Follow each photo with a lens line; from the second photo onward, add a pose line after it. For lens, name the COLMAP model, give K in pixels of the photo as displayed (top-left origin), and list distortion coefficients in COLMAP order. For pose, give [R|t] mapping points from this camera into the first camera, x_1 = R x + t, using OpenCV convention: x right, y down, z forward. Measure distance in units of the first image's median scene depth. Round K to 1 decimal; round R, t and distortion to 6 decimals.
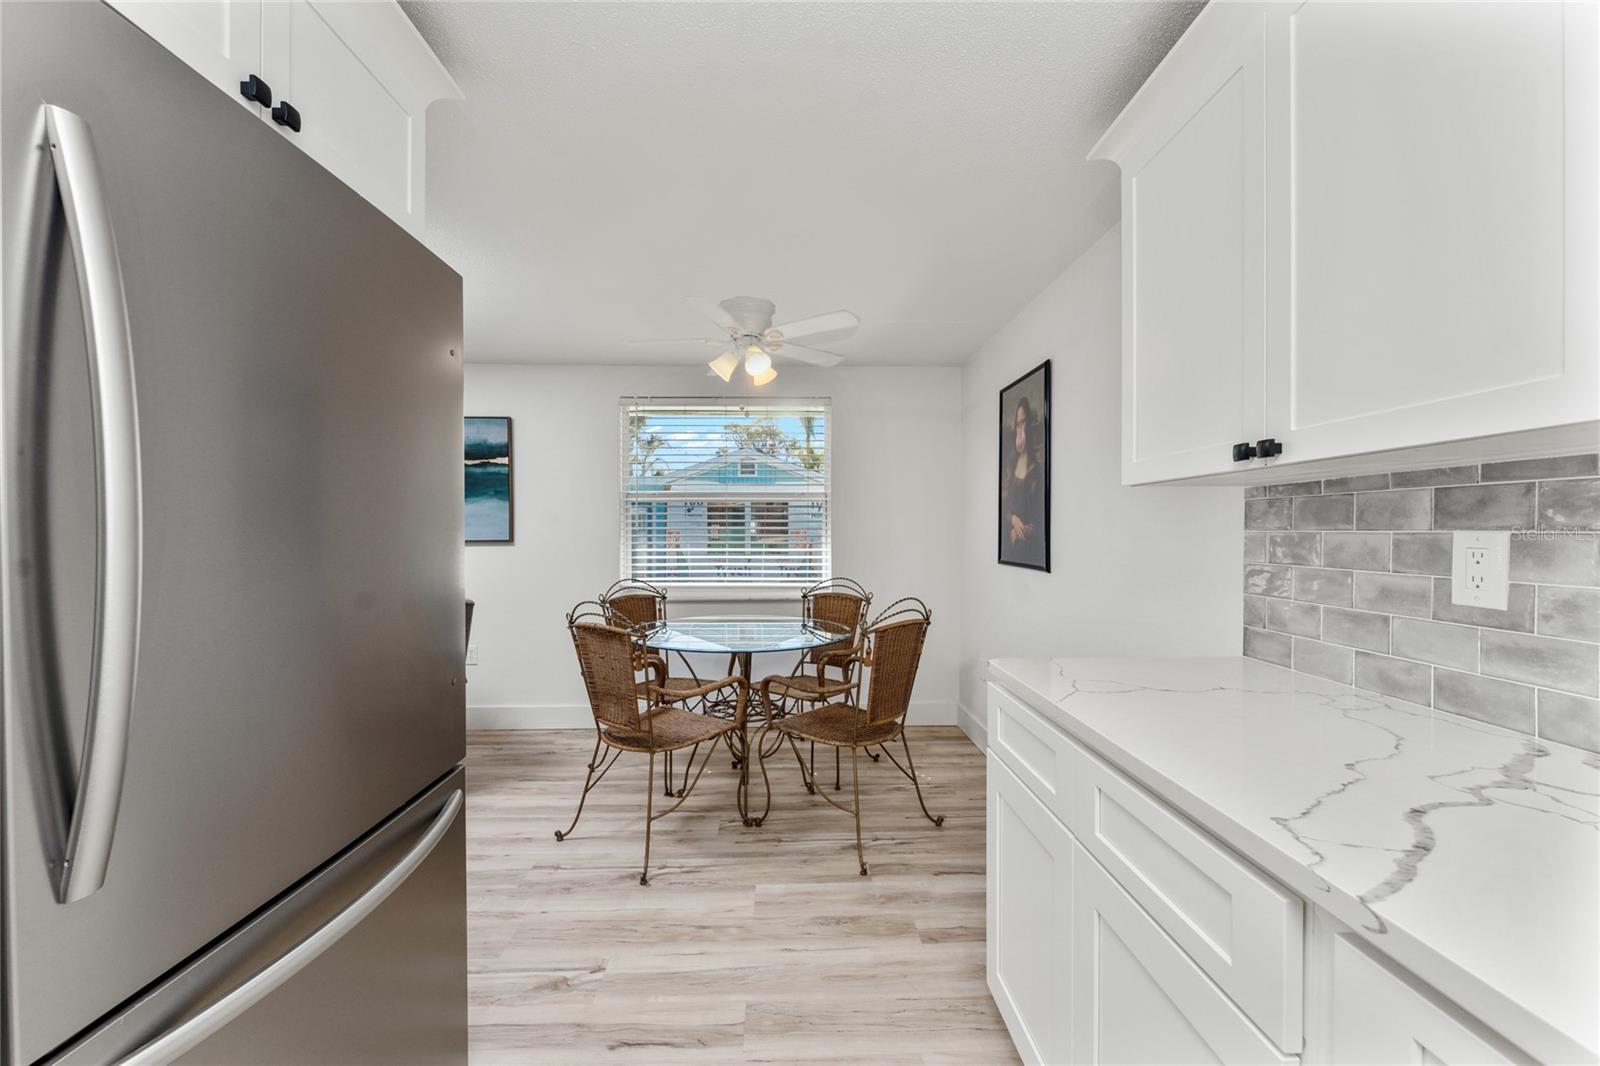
lens RADIAL K [[642.7, 0, 800.5], [0, 642.7, 530.0], [0, 0, 1]] dist [-0.002631, 0.000805]
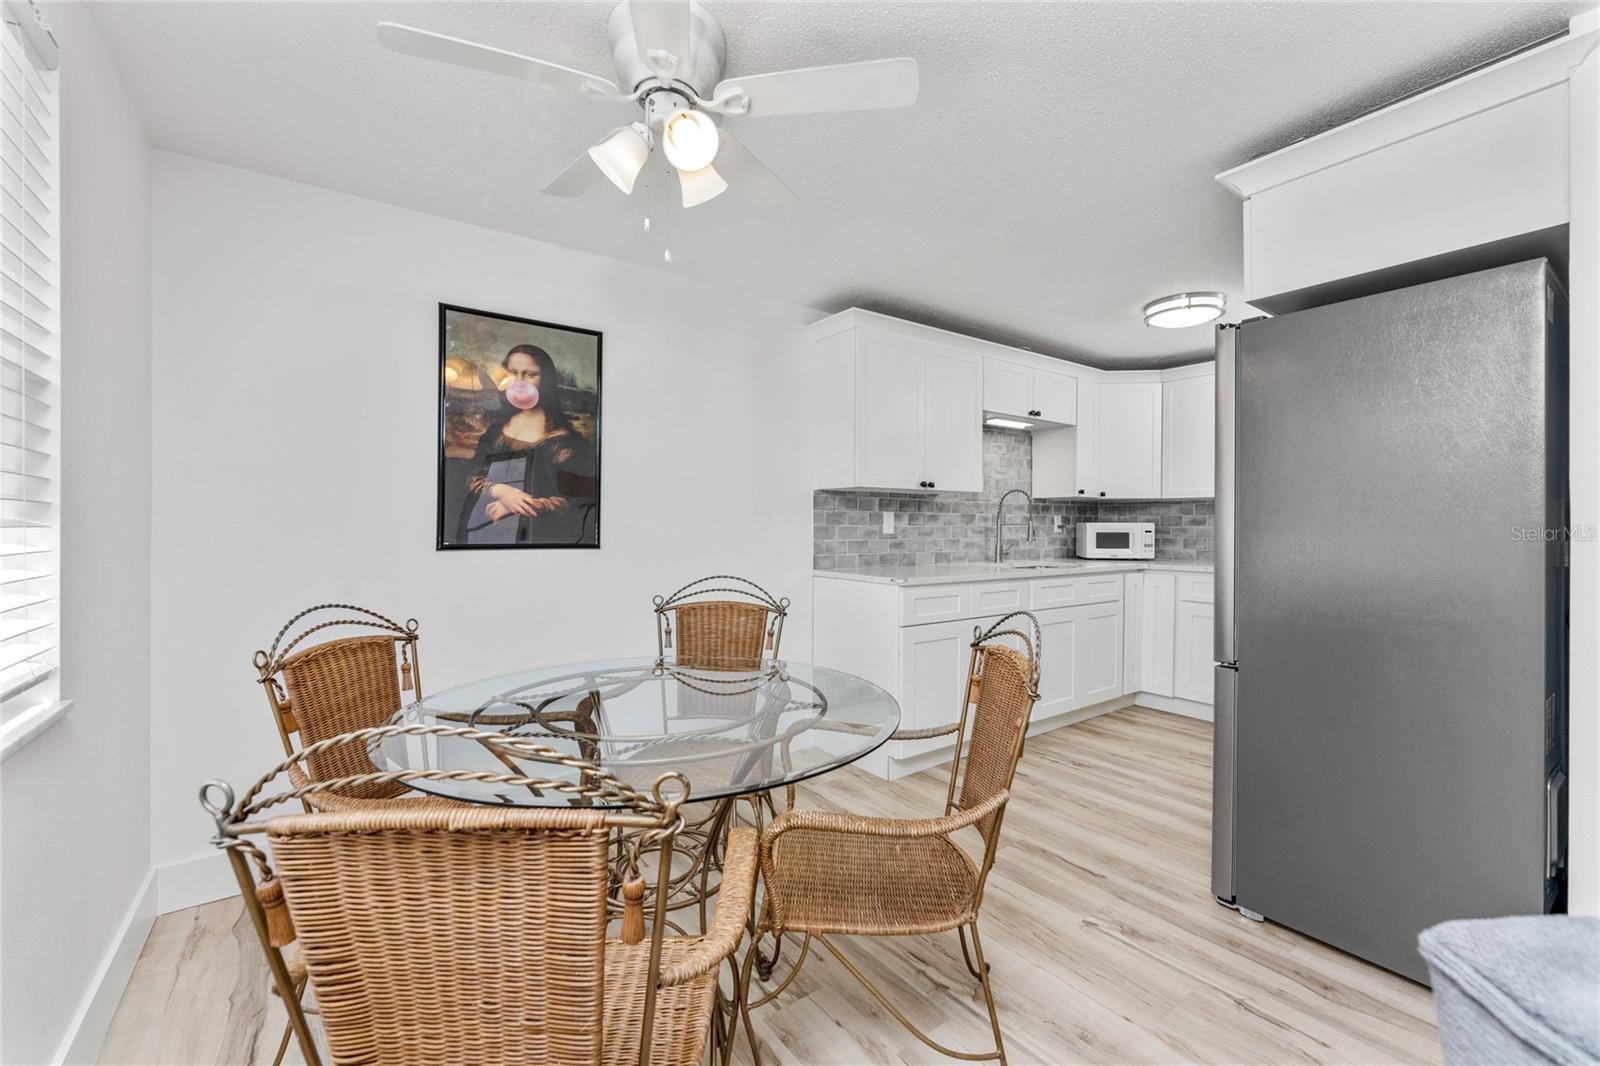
lens RADIAL K [[642.7, 0, 799.7], [0, 642.7, 529.9], [0, 0, 1]] dist [-0.002631, 0.000805]
pose [[-0.567082, -0.006617, 0.823635, -0.571175], [-0.002271, 0.999976, 0.006470, 0.029440], [-0.823659, 0.001799, -0.567083, 1.253290]]
